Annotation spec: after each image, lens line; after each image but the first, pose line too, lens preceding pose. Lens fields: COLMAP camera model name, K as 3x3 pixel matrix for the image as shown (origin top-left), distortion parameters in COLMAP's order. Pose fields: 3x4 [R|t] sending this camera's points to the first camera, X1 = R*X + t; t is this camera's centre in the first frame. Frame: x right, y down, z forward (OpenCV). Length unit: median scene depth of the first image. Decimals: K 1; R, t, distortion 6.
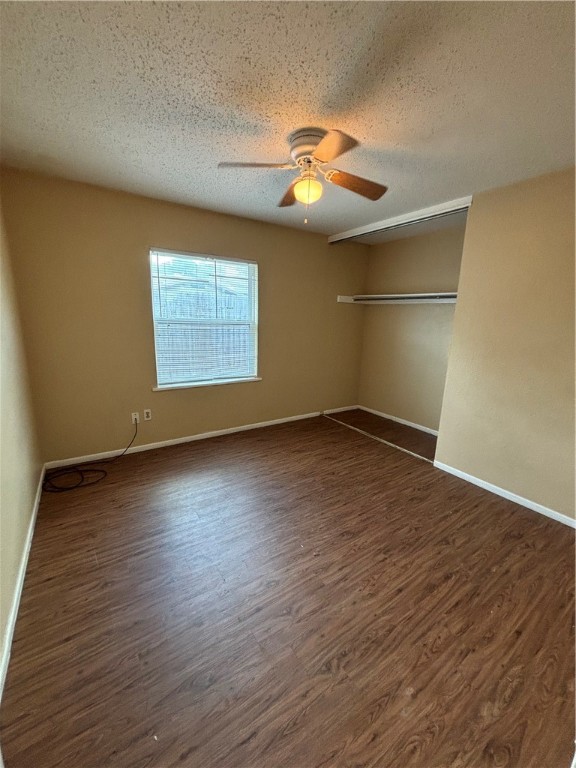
lens RADIAL K [[311.2, 0, 286.8], [0, 311.2, 384.5], [0, 0, 1]] dist [0.000409, -0.000358]
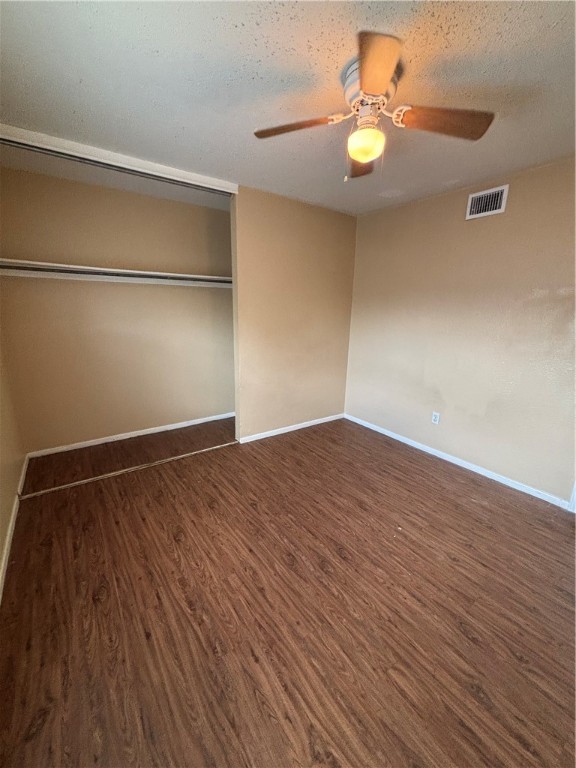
lens RADIAL K [[311.2, 0, 289.8], [0, 311.2, 384.8], [0, 0, 1]] dist [0.000409, -0.000358]
pose [[-0.033711, -0.282704, 0.958615, -0.547263], [0.198655, 0.938126, 0.283647, -0.215742], [-0.979489, 0.199996, 0.024535, 0.851584]]
